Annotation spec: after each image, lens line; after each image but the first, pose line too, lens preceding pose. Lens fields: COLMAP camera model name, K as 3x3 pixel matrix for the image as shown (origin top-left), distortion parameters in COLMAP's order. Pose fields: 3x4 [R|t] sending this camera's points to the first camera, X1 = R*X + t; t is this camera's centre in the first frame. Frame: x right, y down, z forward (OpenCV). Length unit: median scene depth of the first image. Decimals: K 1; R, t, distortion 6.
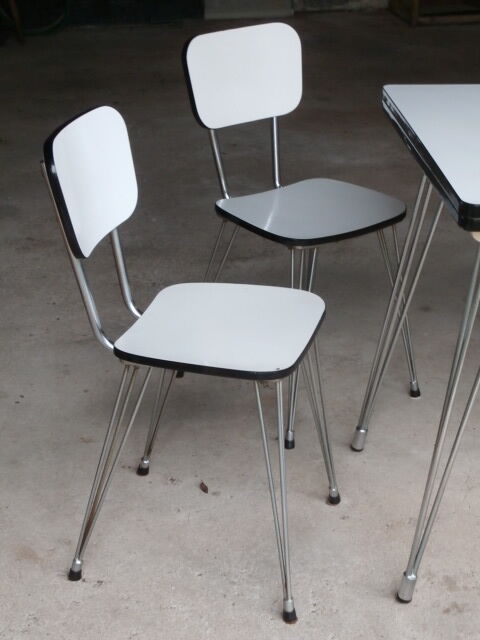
lens RADIAL K [[1278.5, 0, 242.5], [0, 1278.5, 318.7], [0, 0, 1]] dist [-0.009494, 0.000000]
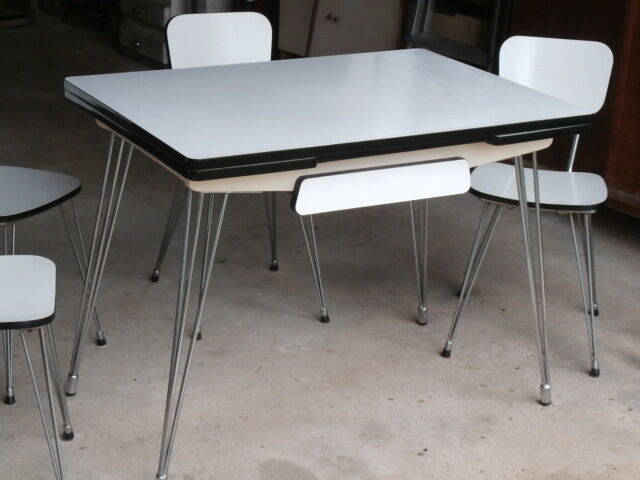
lens RADIAL K [[1214.0, 0, 317.4], [0, 1214.0, 237.2], [0, 0, 1]] dist [-0.032145, 0.000000]
pose [[0.896196, -0.116913, 0.427976, -0.185933], [0.143590, 0.989168, -0.030464, 0.032119], [-0.419778, 0.088755, 0.903277, -0.101997]]
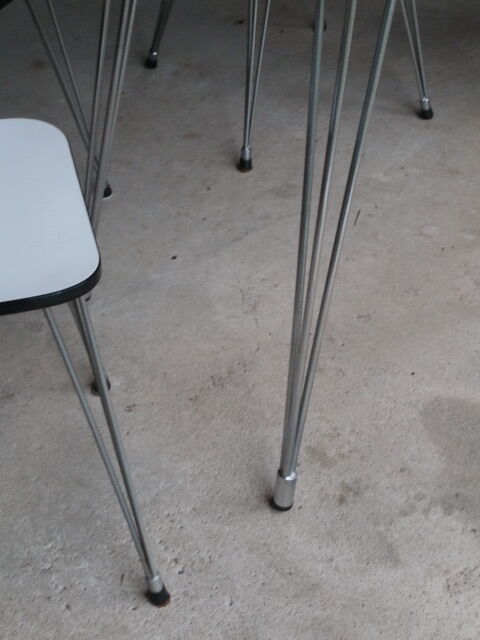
lens RADIAL K [[1278.5, 0, 243.0], [0, 1278.5, 320.3], [0, 0, 1]] dist [-0.009494, 0.000000]
pose [[0.870920, -0.321203, 0.371922, -0.121198], [0.222401, 0.932507, 0.284550, -0.083452], [-0.438218, -0.165104, 0.883575, 0.366758]]
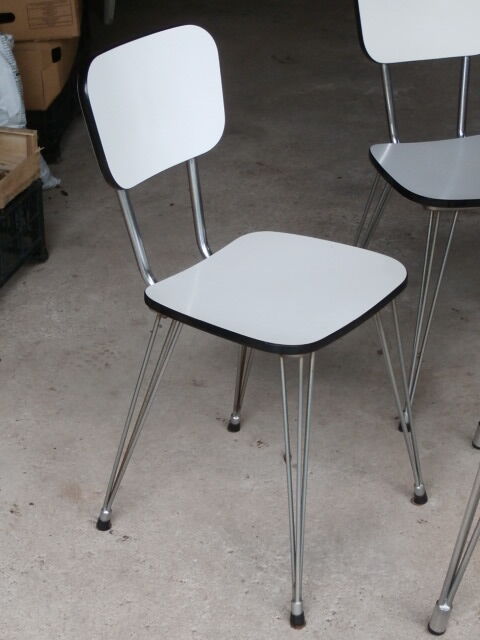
lens RADIAL K [[1278.5, 0, 235.0], [0, 1278.5, 323.0], [0, 0, 1]] dist [-0.009494, 0.000000]
pose [[0.937464, 0.154071, -0.312126, 0.222935], [-0.134864, 0.987436, 0.082354, -0.035118], [0.320893, -0.035109, 0.946465, 0.141626]]
